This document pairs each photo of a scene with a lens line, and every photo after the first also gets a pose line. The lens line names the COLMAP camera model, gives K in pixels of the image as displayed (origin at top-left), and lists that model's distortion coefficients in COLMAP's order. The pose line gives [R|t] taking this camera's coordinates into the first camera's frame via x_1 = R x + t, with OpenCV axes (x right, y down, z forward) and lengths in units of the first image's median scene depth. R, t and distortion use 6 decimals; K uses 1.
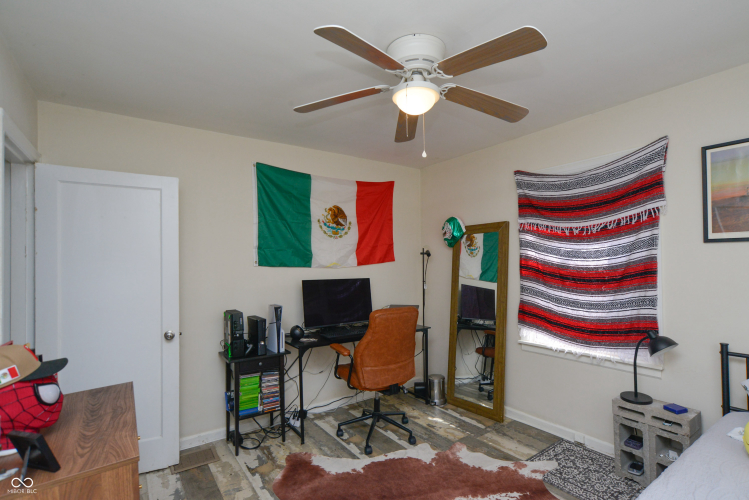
lens RADIAL K [[371.1, 0, 381.7], [0, 371.1, 255.1], [0, 0, 1]] dist [-0.017751, 0.014932]
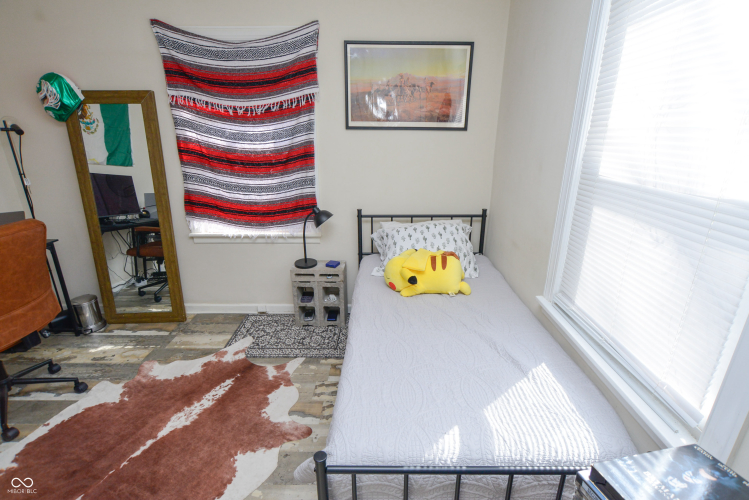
lens RADIAL K [[371.1, 0, 381.6], [0, 371.1, 254.9], [0, 0, 1]] dist [-0.017751, 0.014932]
pose [[0.584510, -0.248700, 0.772332, -0.081466], [-0.023740, 0.946217, 0.322660, -0.030922], [-0.811039, -0.206934, 0.547169, 0.121385]]
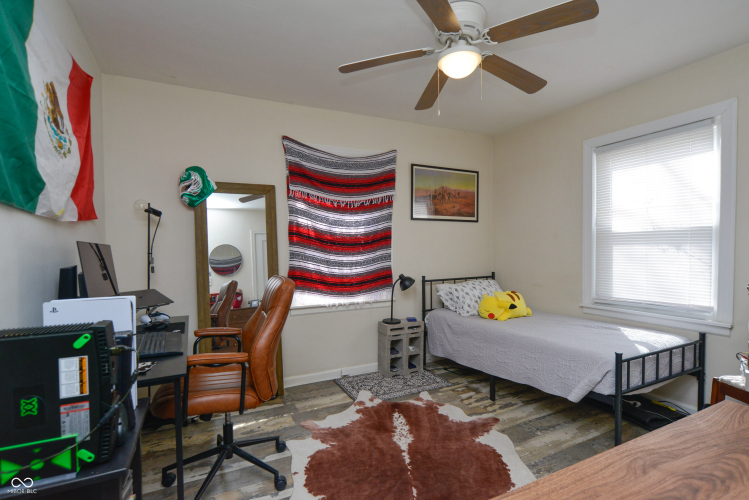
lens RADIAL K [[371.1, 0, 383.2], [0, 371.1, 254.1], [0, 0, 1]] dist [-0.017751, 0.014932]
pose [[0.148608, -0.008192, 0.988862, -0.673313], [-0.009338, 0.999909, 0.009687, 0.087374], [-0.988852, -0.010674, 0.148518, 0.694503]]
